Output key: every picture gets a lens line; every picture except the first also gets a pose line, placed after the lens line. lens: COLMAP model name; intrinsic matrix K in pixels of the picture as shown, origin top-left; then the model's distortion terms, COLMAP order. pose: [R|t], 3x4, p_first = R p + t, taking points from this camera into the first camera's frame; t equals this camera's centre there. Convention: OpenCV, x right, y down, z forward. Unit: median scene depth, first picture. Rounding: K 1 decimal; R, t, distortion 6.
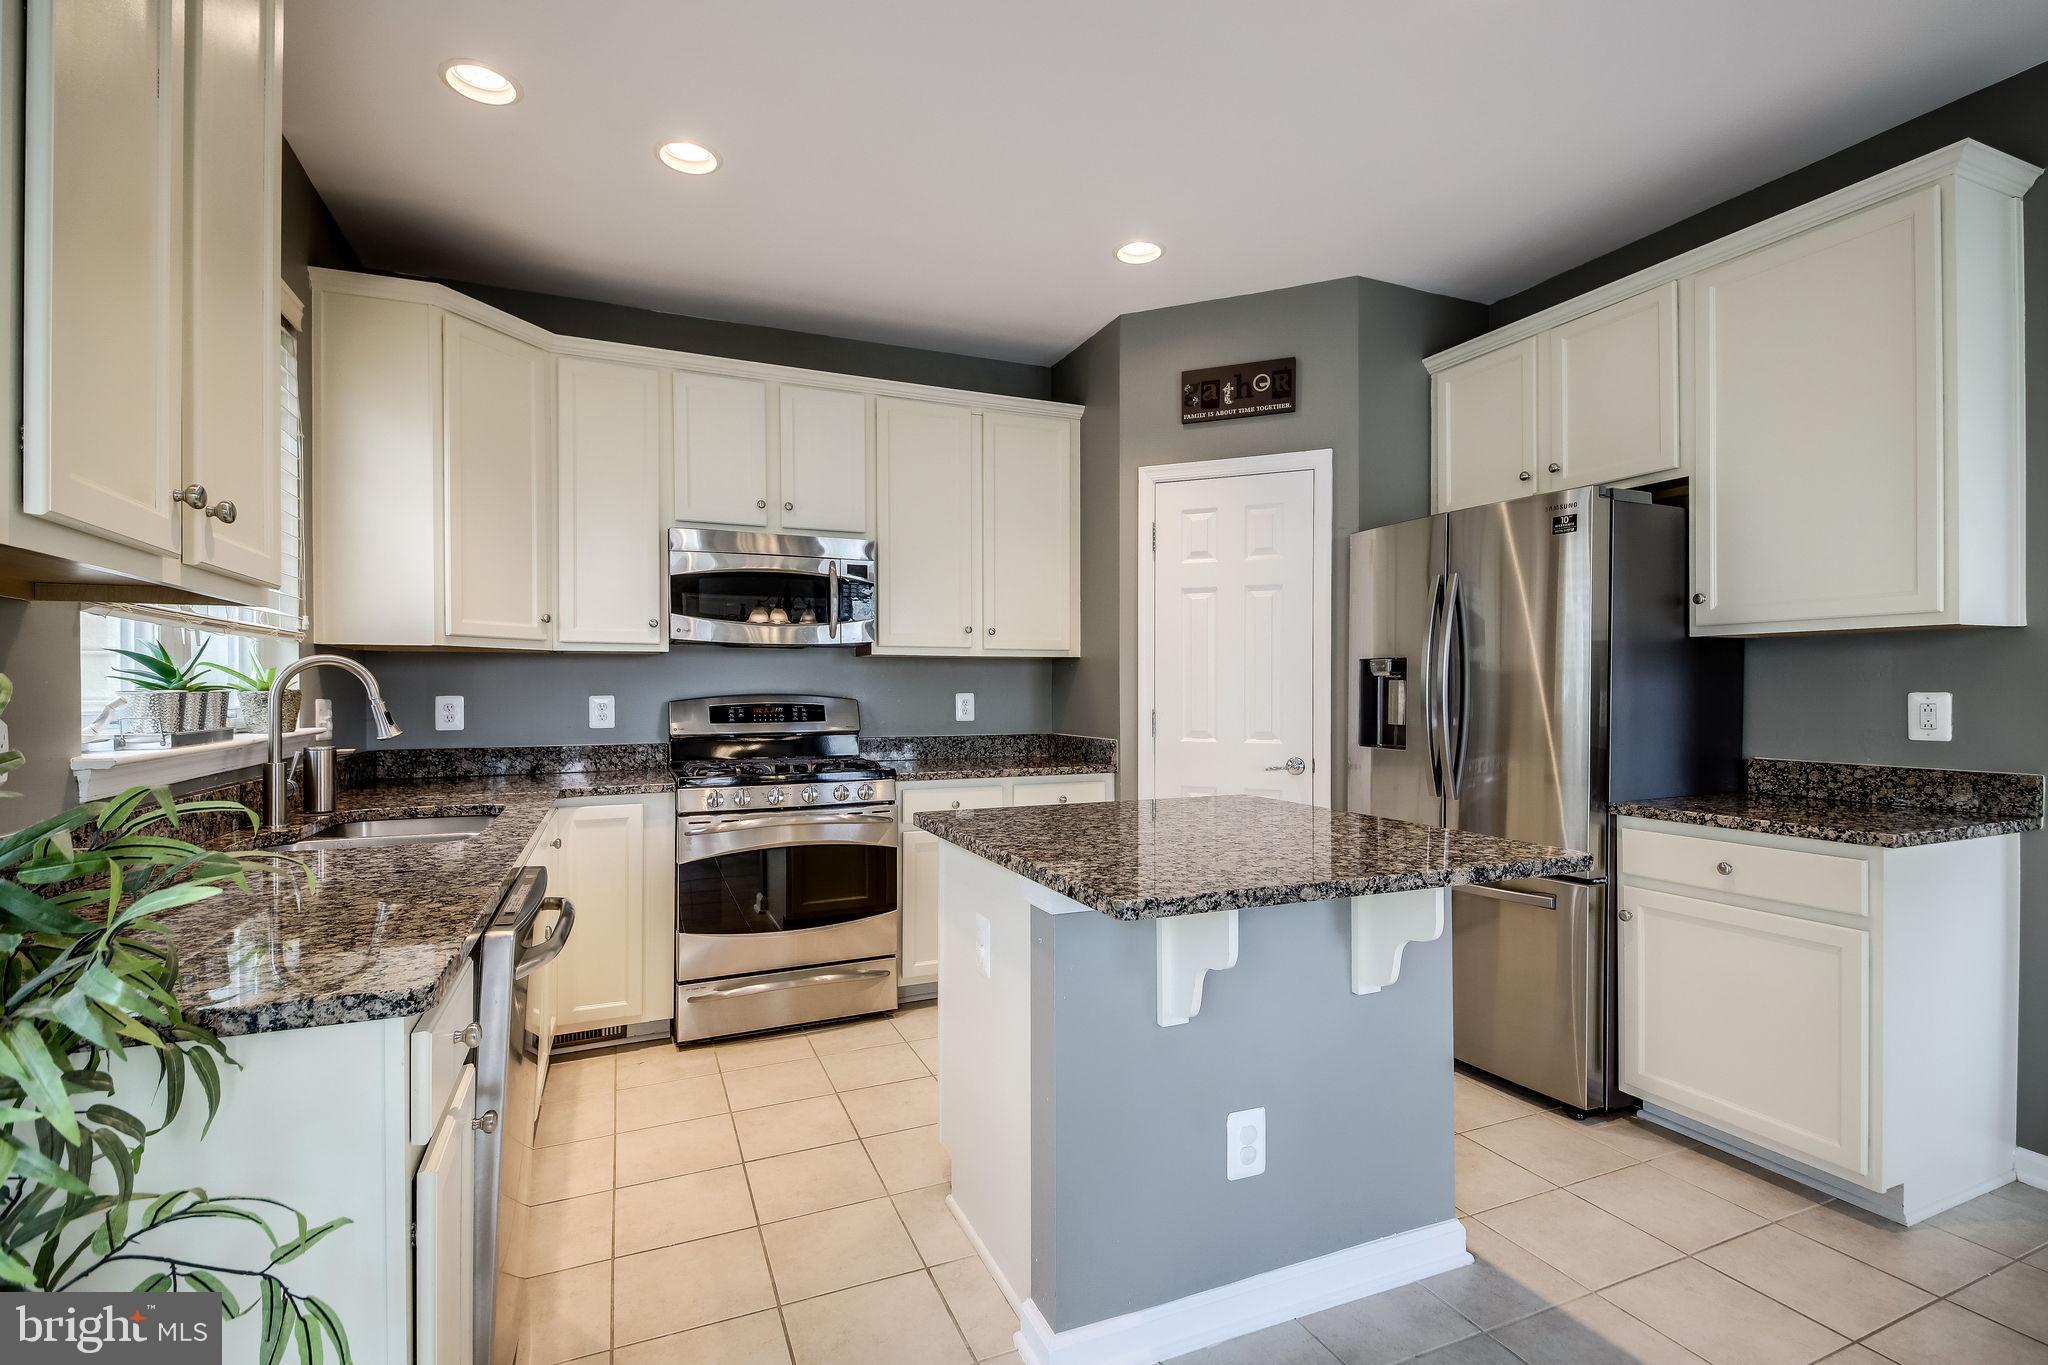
lens RADIAL K [[922.9, 0, 1025.6], [0, 922.9, 690.4], [0, 0, 1]] dist [0.013193, -0.012892]
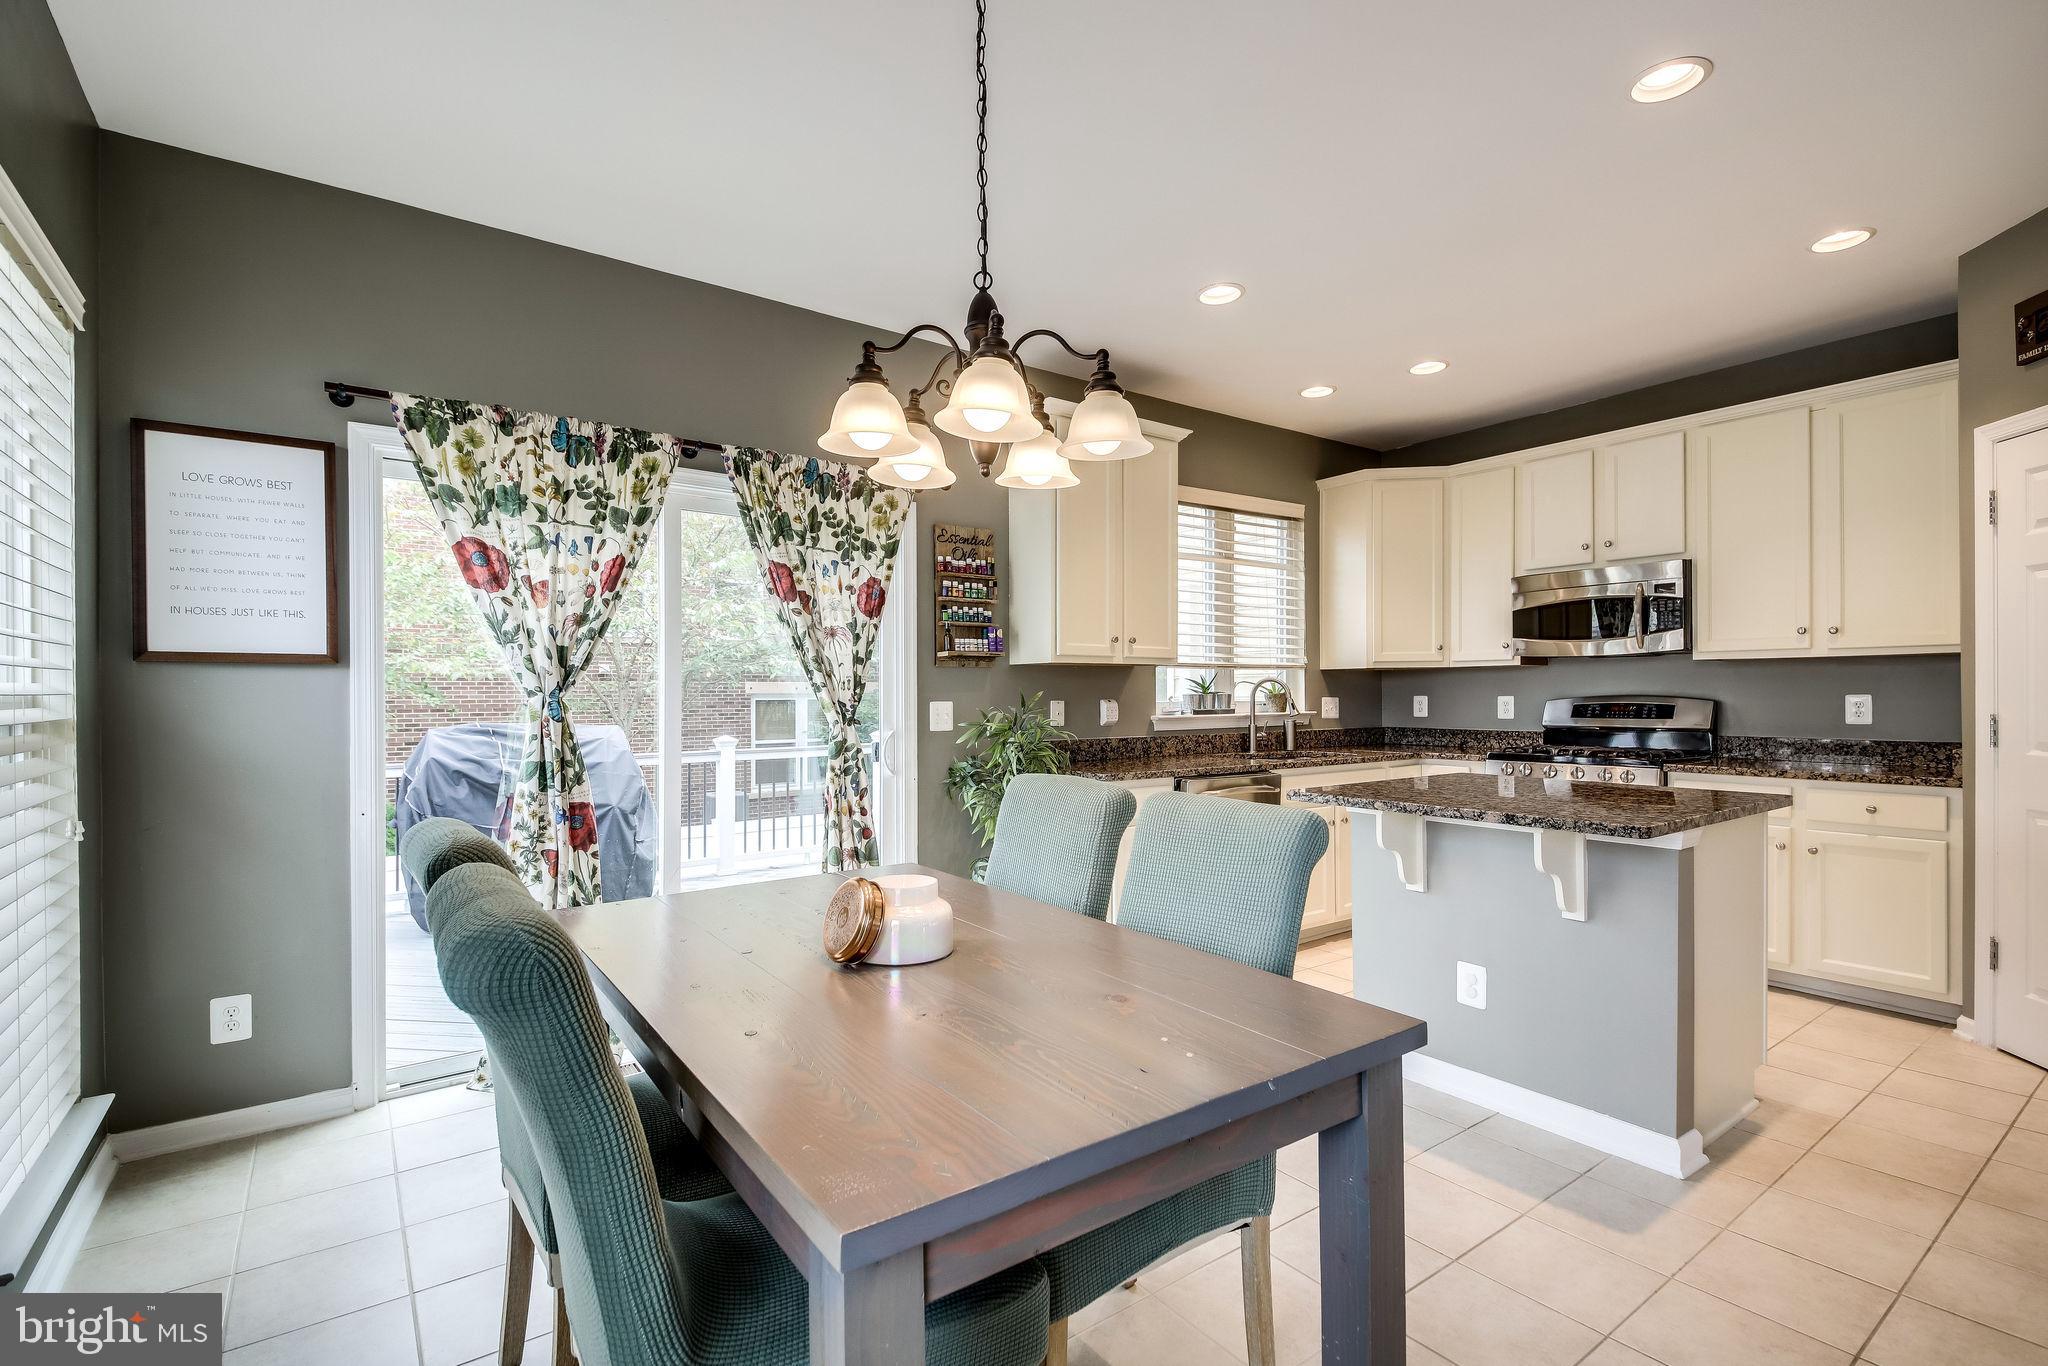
lens RADIAL K [[922.9, 0, 1012.4], [0, 922.9, 699.1], [0, 0, 1]] dist [0.013193, -0.012892]
pose [[0.215142, 0.005215, -0.976569, 0.830772], [0.003493, 0.999975, 0.006109, -0.001222], [0.976577, -0.004725, 0.215118, -0.053999]]
